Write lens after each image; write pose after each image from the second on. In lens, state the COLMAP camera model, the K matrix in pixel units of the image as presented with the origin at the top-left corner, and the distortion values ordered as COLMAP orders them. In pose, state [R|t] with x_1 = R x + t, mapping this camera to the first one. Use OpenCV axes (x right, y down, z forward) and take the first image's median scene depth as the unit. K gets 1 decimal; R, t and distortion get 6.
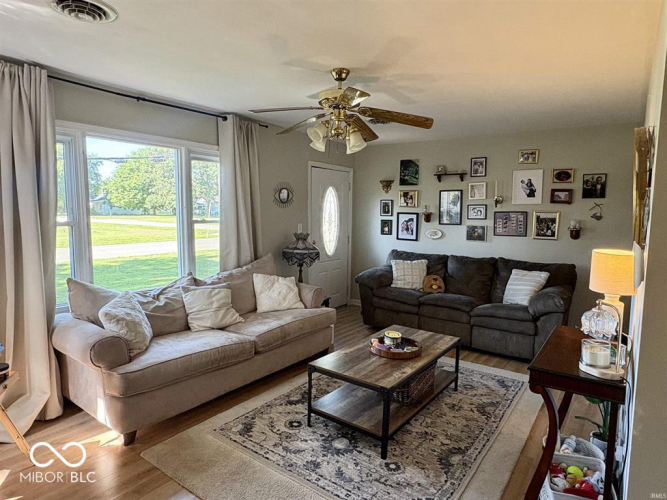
lens RADIAL K [[409.3, 0, 333.7], [0, 409.3, 248.1], [0, 0, 1]] dist [-0.003854, 0.000286]
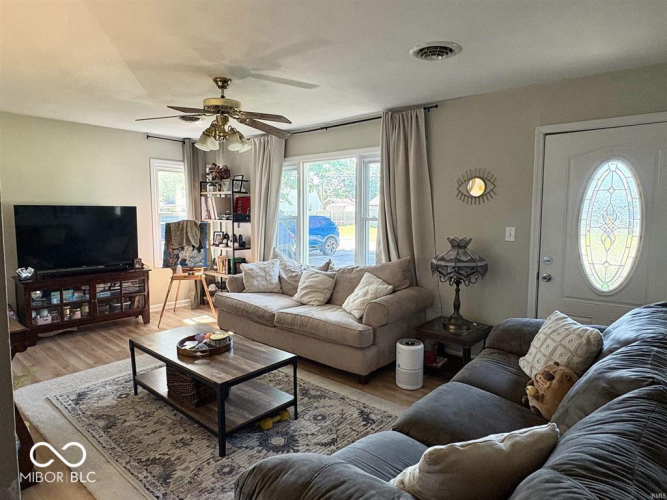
lens RADIAL K [[409.3, 0, 334.1], [0, 409.3, 250.1], [0, 0, 1]] dist [-0.003854, 0.000286]
pose [[-0.085686, 0.082653, -0.992888, 1.010918], [-0.096744, 0.991154, 0.090858, -0.092412], [0.991614, 0.103842, -0.076932, 1.280118]]
